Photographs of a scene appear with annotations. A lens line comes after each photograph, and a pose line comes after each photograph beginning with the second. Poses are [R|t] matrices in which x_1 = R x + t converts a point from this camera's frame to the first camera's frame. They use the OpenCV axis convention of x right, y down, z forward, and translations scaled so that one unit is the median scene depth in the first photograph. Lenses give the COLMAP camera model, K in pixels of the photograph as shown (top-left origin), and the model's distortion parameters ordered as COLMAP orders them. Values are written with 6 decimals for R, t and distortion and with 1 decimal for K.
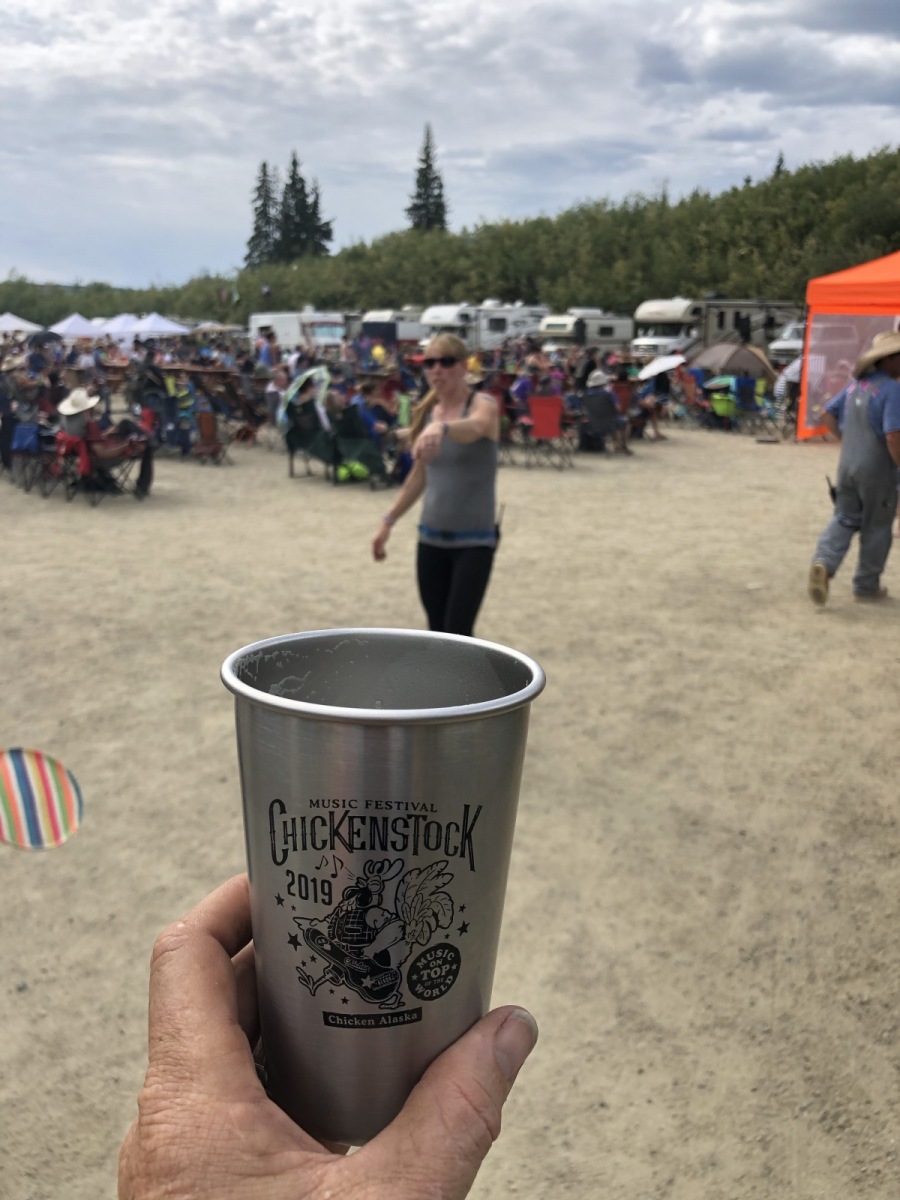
lens RADIAL K [[964.7, 0, 442.7], [0, 964.7, 576.5], [0, 0, 1]] dist [0.022221, -0.018272]
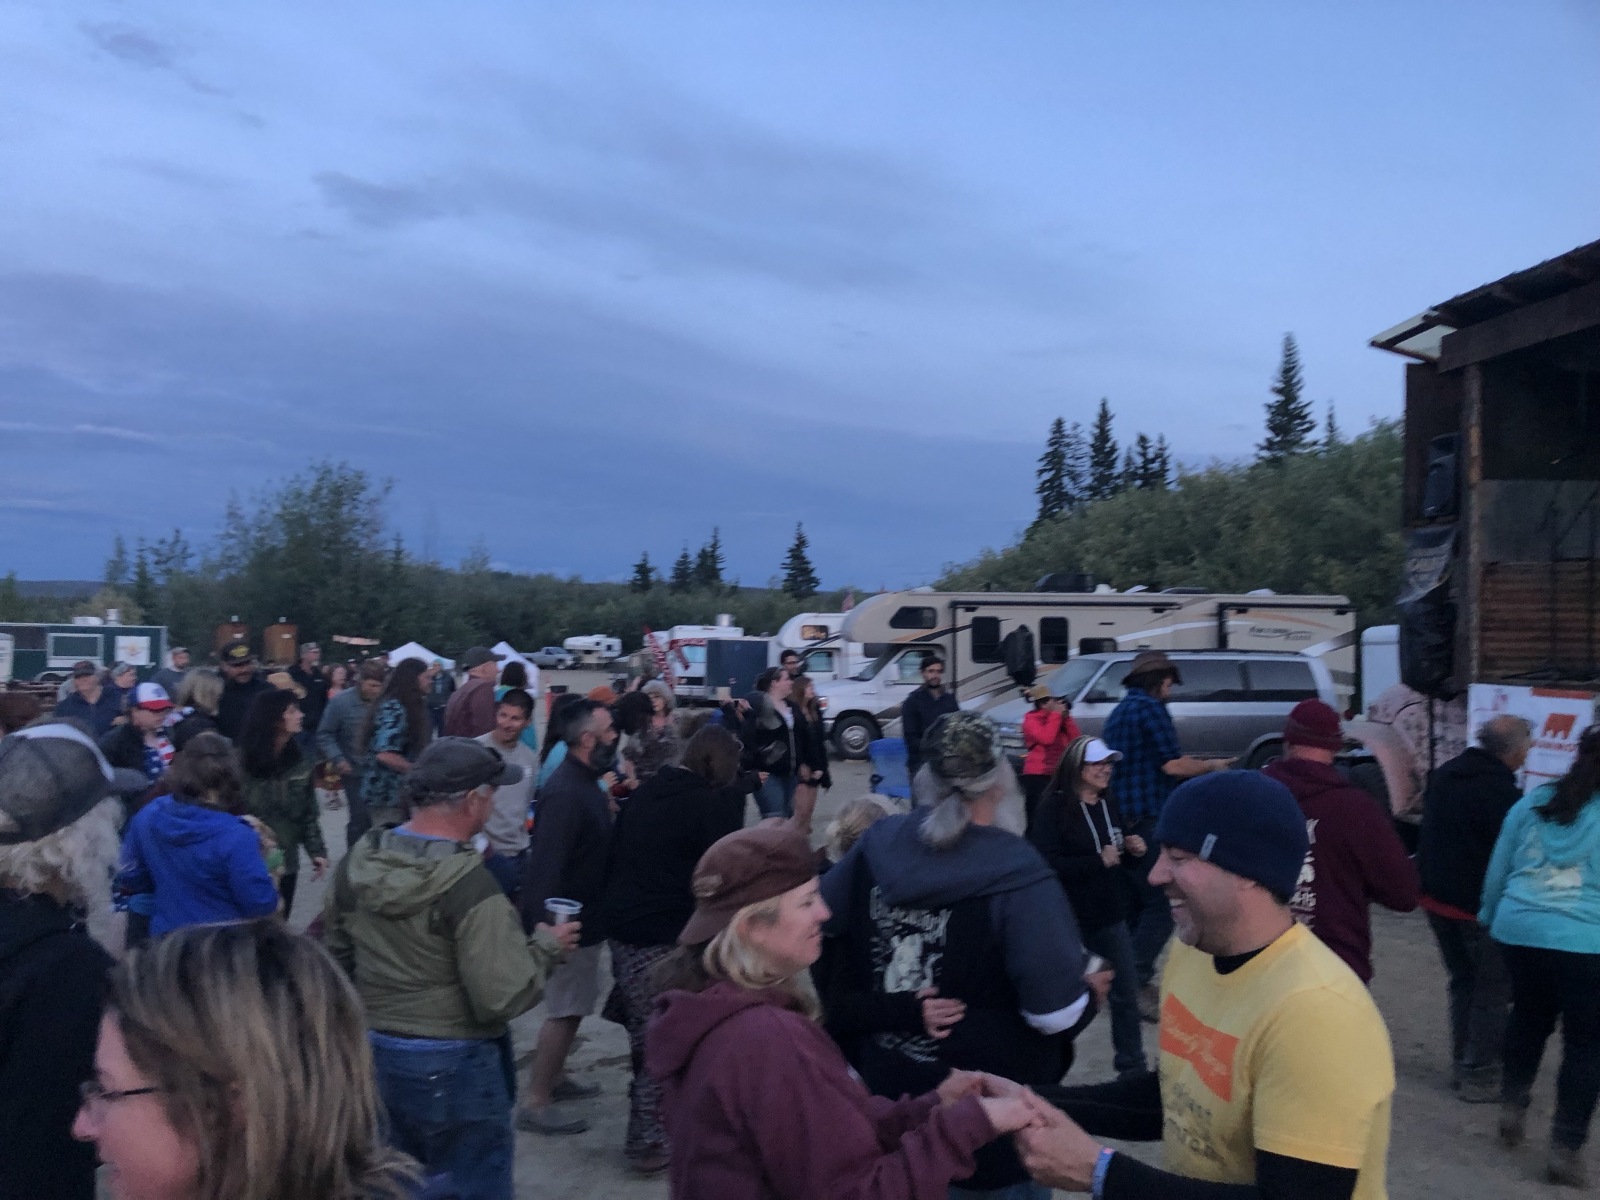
lens RADIAL K [[1286.2, 0, 774.4], [0, 1286.2, 626.0], [0, 0, 1]] dist [0.022221, -0.018272]
pose [[0.803853, 0.001429, -0.594826, 0.196987], [-0.160912, 0.963234, -0.215144, -0.057327], [0.572650, 0.268659, 0.774529, 0.215878]]
